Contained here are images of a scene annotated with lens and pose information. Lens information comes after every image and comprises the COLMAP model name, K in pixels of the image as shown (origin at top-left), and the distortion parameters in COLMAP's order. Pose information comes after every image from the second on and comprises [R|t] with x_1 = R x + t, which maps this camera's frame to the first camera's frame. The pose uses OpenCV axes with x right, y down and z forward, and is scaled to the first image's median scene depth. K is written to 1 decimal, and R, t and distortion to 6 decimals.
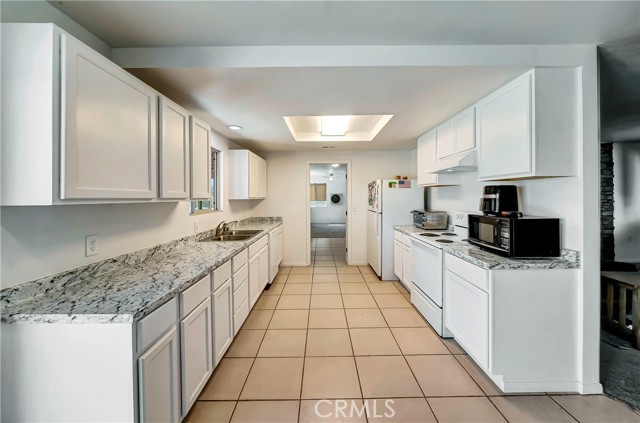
lens RADIAL K [[234.5, 0, 323.2], [0, 234.5, 198.4], [0, 0, 1]] dist [-0.001632, -0.000430]
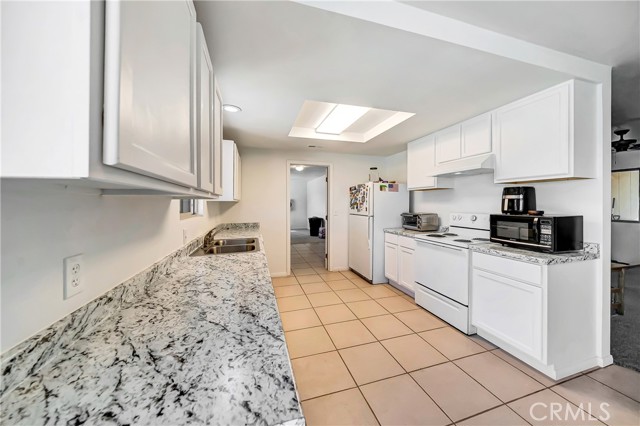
lens RADIAL K [[227.1, 0, 322.6], [0, 227.1, 205.0], [0, 0, 1]] dist [-0.001392, -0.000222]
pose [[0.957343, 0.002771, 0.288941, -0.397383], [-0.002046, 0.999994, -0.002811, 0.030603], [-0.288947, 0.002100, 0.957343, 0.240698]]
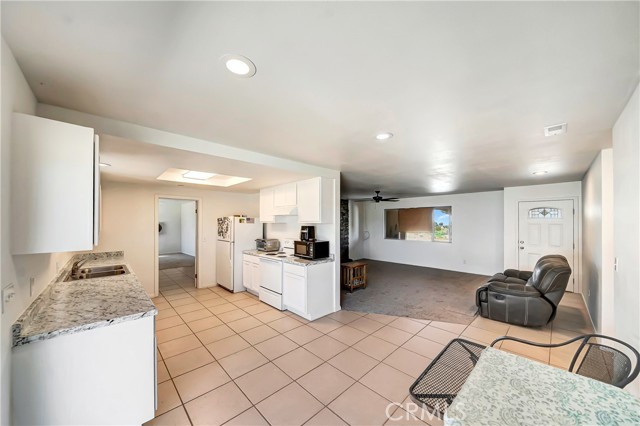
lens RADIAL K [[227.8, 0, 322.5], [0, 227.8, 222.4], [0, 0, 1]] dist [-0.000689, -0.000094]
pose [[0.719027, 0.009555, 0.694916, -0.487870], [-0.001764, 0.999927, -0.011924, -0.058045], [-0.694980, 0.007348, 0.718992, -0.469383]]
